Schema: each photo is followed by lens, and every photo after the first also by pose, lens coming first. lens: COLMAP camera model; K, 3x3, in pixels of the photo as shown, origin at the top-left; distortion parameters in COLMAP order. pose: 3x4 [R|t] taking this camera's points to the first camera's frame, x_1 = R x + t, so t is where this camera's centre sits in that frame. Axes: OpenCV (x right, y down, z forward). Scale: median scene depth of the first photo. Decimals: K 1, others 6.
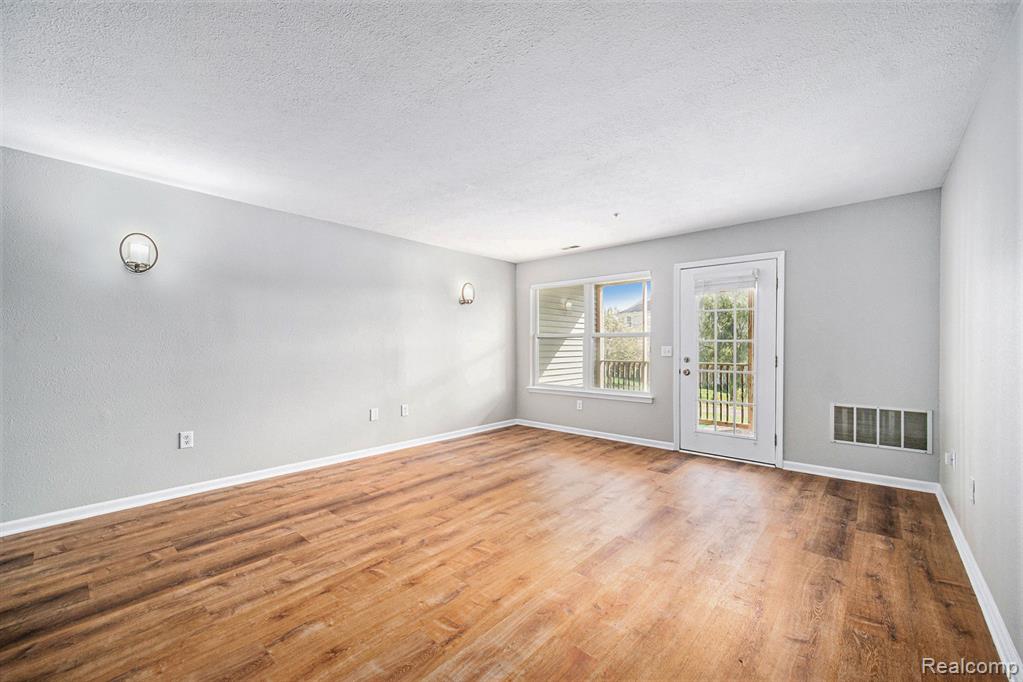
lens RADIAL K [[413.7, 0, 509.3], [0, 413.7, 339.7], [0, 0, 1]] dist [0.001097, 0.000017]
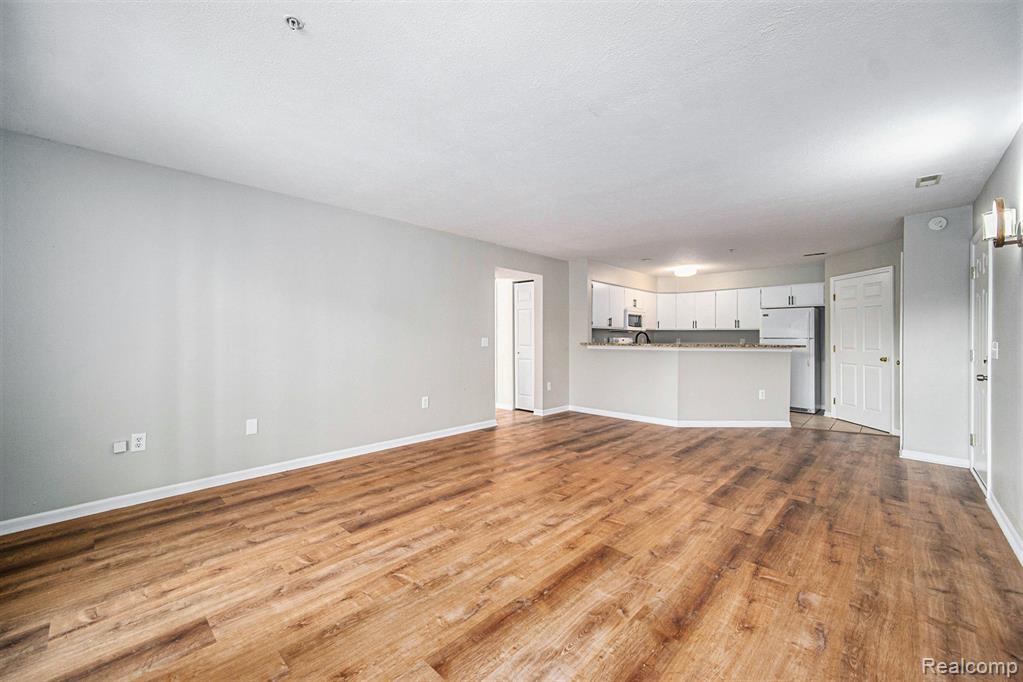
lens RADIAL K [[413.7, 0, 514.2], [0, 413.7, 344.0], [0, 0, 1]] dist [0.001097, 0.000017]
pose [[-0.999810, -0.006842, 0.018260, 0.042909], [-0.006590, 0.999883, 0.013837, 0.009423], [-0.018353, 0.013714, -0.999738, 1.785930]]
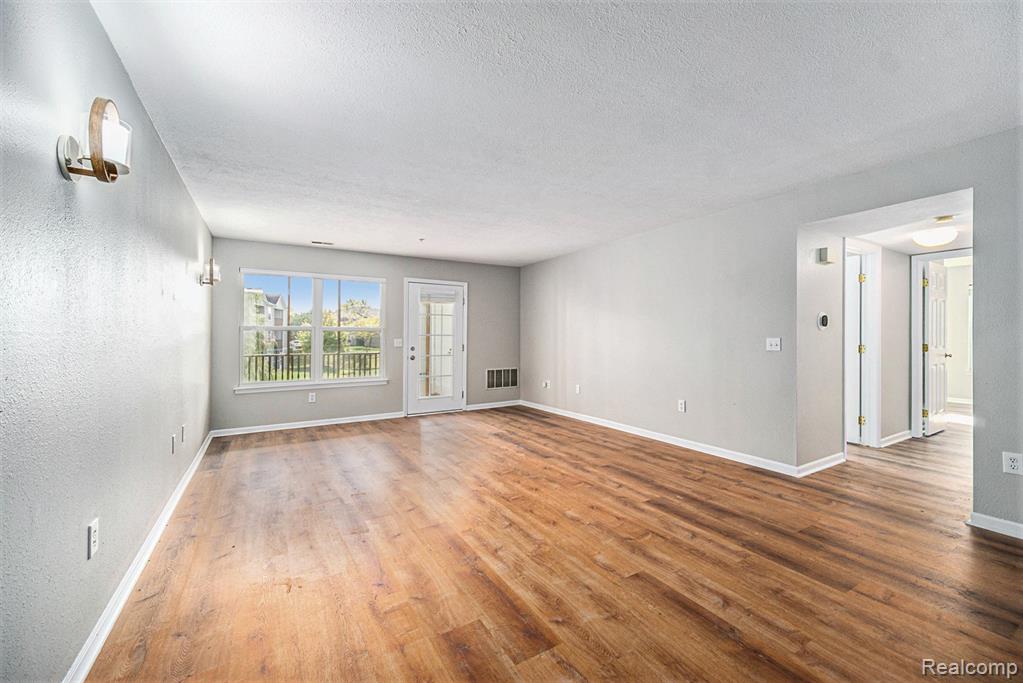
lens RADIAL K [[413.7, 0, 506.4], [0, 413.7, 340.3], [0, 0, 1]] dist [0.001097, 0.000017]
pose [[0.297071, -0.006626, 0.954833, -1.166804], [-0.007509, 0.999929, 0.009275, 0.007716], [-0.954826, -0.009925, 0.297000, 0.431294]]
